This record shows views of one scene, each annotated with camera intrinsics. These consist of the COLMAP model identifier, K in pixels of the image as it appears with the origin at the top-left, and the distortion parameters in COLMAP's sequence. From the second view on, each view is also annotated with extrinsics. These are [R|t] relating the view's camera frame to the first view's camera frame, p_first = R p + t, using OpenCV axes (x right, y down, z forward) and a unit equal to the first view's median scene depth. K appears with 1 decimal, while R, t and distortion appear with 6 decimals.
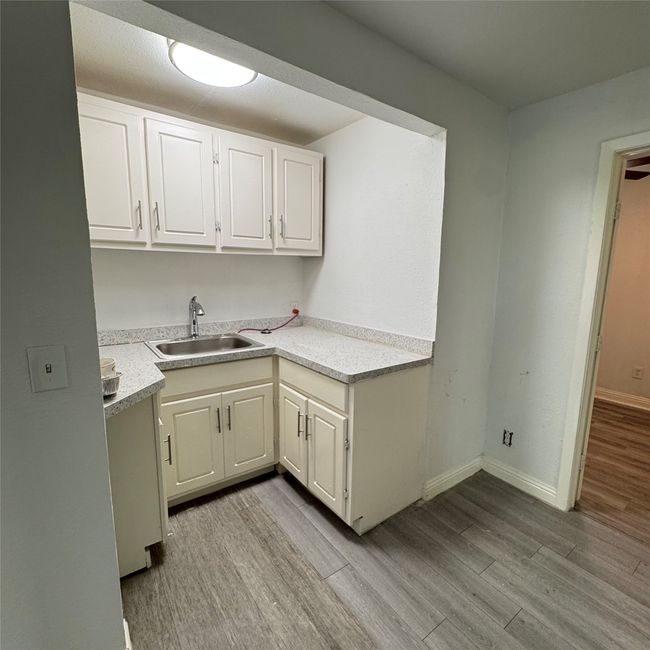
lens RADIAL K [[349.7, 0, 325.3], [0, 349.7, 325.5], [0, 0, 1]] dist [-0.002647, 0.001947]
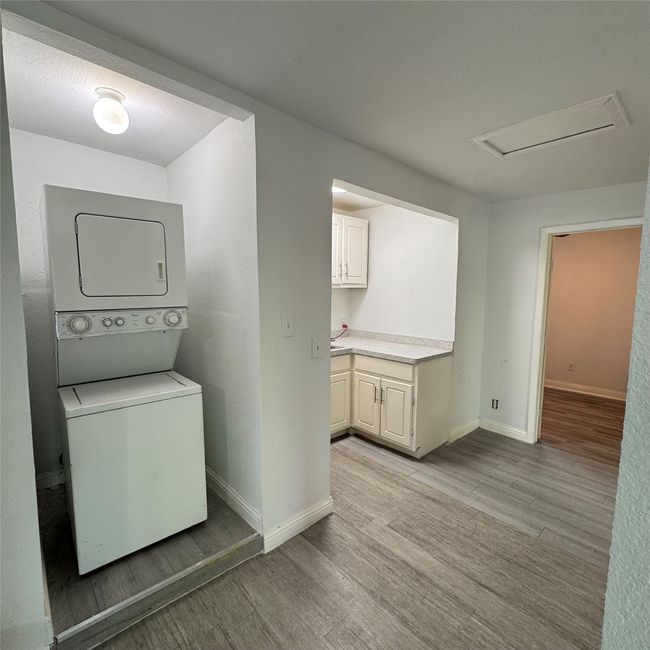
lens RADIAL K [[349.7, 0, 323.8], [0, 349.7, 325.5], [0, 0, 1]] dist [-0.002647, 0.001947]
pose [[0.993934, -0.013023, 0.109205, -0.450301], [0.019214, 0.998255, -0.055835, 0.048150], [-0.108288, 0.057595, 0.992450, -0.543524]]
